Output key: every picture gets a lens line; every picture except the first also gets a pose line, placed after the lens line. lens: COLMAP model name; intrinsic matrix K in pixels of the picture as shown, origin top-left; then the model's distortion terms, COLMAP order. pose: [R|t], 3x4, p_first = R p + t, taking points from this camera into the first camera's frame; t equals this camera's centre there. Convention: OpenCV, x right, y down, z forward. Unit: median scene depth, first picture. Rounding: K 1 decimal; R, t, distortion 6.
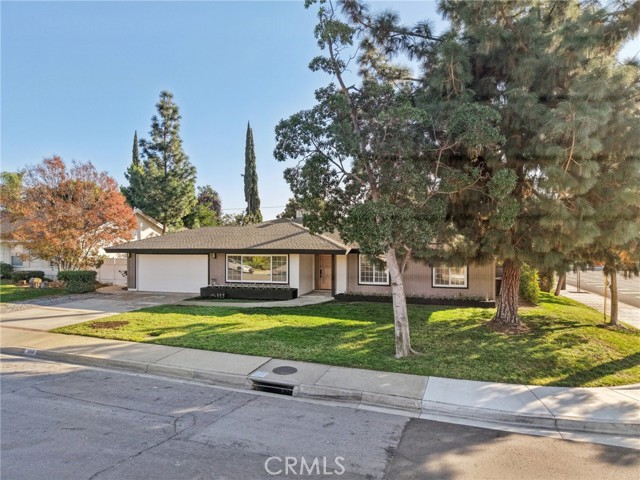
lens RADIAL K [[429.2, 0, 320.0], [0, 429.2, 240.0], [0, 0, 1]] dist [0.007364, -0.003308]
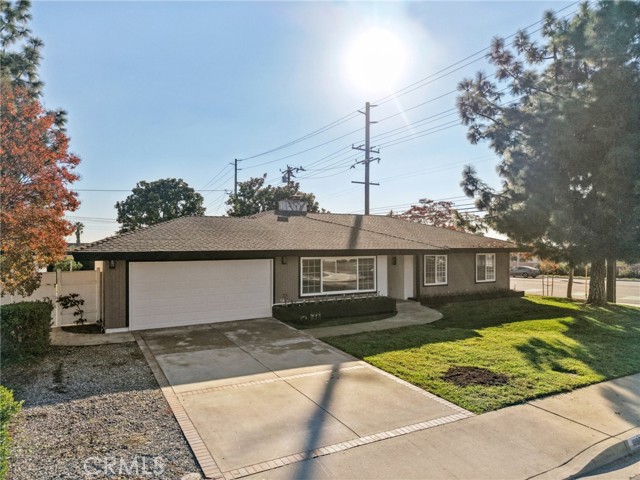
lens RADIAL K [[429.2, 0, 320.0], [0, 429.2, 240.0], [0, 0, 1]] dist [0.007364, -0.003308]
pose [[0.661656, 0.006092, 0.749782, -0.671459], [-0.006129, 0.999978, -0.002717, 0.005281], [-0.749782, -0.002798, 0.661679, 0.469896]]
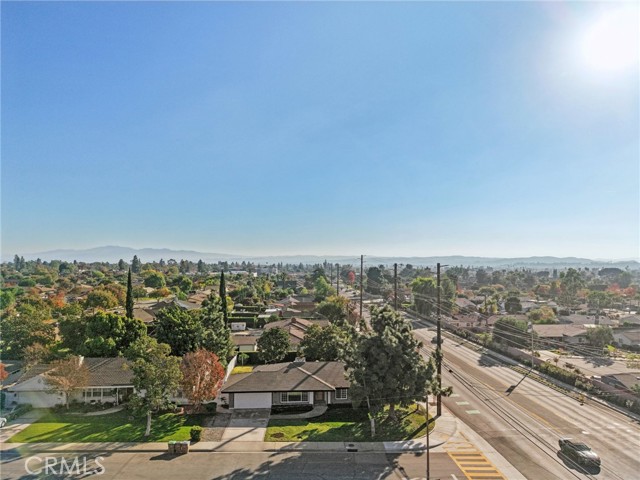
lens RADIAL K [[430.6, 0, 320.0], [0, 430.6, 240.0], [0, 0, 1]] dist [0.001142, -0.000681]
pose [[0.934056, 0.011767, 0.356933, -0.810198], [0.001119, 0.999356, -0.035874, -0.664685], [-0.357125, 0.033907, 0.933441, -1.237548]]
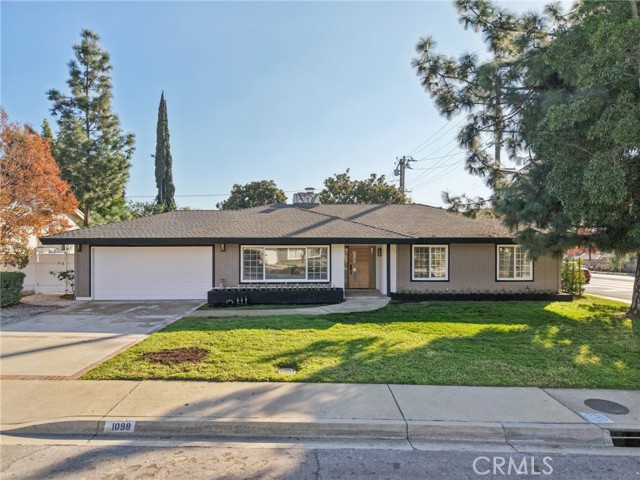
lens RADIAL K [[430.6, 0, 320.0], [0, 430.6, 240.0], [0, 0, 1]] dist [0.001142, -0.000681]
pose [[0.943076, 0.002859, 0.332566, -0.312300], [-0.003021, 0.999995, -0.000029, 0.021227], [-0.332564, -0.000978, 0.943080, 0.226193]]
